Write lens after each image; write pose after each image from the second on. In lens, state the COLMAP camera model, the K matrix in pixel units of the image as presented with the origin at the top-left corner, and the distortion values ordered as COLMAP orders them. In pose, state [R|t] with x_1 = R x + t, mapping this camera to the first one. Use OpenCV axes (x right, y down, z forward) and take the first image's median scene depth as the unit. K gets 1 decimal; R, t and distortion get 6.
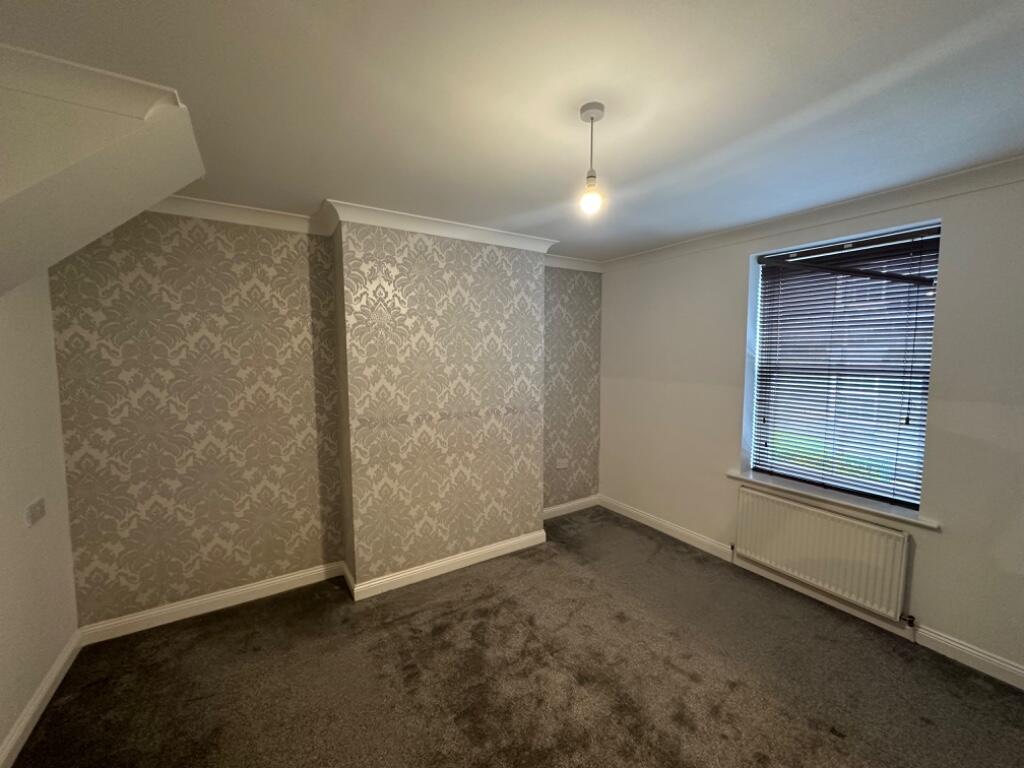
lens RADIAL K [[406.4, 0, 512.0], [0, 406.4, 384.0], [0, 0, 1]] dist [-0.002262, 0.000232]
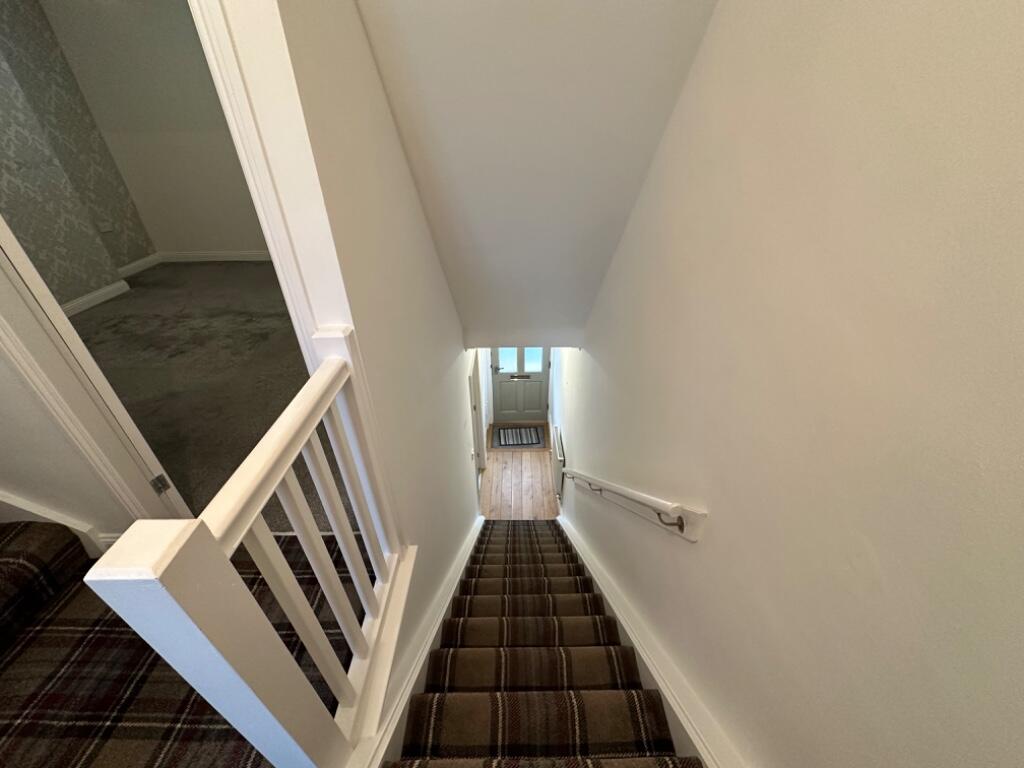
lens RADIAL K [[406.4, 0, 512.0], [0, 406.4, 384.0], [0, 0, 1]] dist [-0.002262, 0.000232]
pose [[0.523524, -0.461729, 0.716051, -0.309242], [0.070779, 0.861088, 0.503505, 0.103320], [-0.849066, -0.212915, 0.483481, -0.586472]]
